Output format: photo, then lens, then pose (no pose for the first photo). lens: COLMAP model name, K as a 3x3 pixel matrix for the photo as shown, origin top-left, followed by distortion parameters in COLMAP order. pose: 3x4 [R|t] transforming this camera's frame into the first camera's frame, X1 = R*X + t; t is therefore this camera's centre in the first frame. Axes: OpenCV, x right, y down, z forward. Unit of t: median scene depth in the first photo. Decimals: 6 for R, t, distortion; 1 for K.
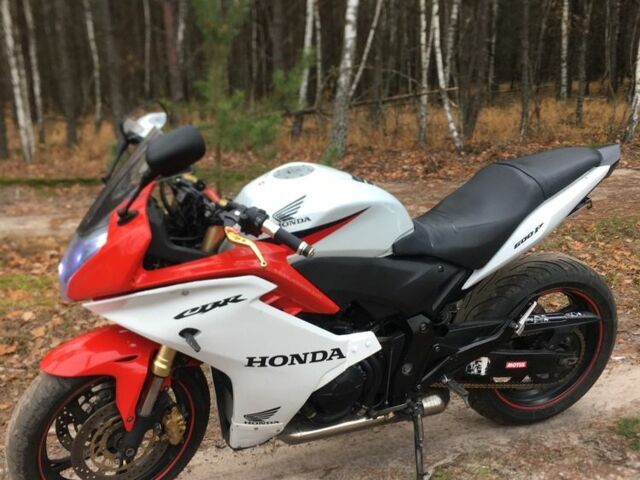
lens RADIAL K [[726.3, 0, 308.7], [0, 726.3, 269.3], [0, 0, 1]] dist [0.067794, -0.009229]
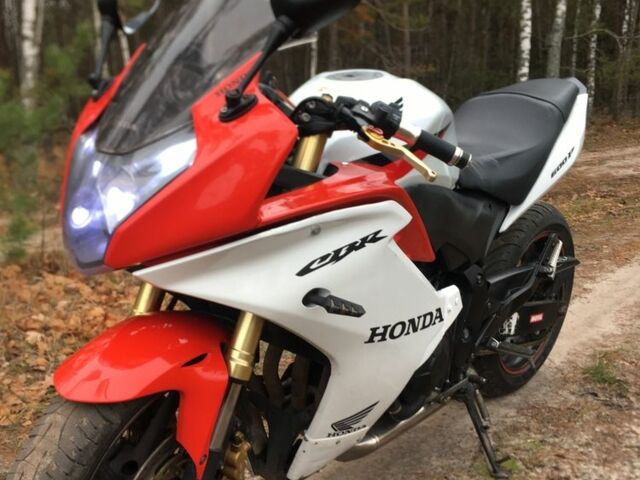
lens RADIAL K [[726.3, 0, 308.7], [0, 726.3, 269.3], [0, 0, 1]] dist [0.067794, -0.009229]
pose [[0.888201, -0.102875, 0.447790, -0.422231], [0.129515, 0.991148, -0.029190, 0.075826], [-0.440823, 0.083922, 0.893662, 0.397563]]
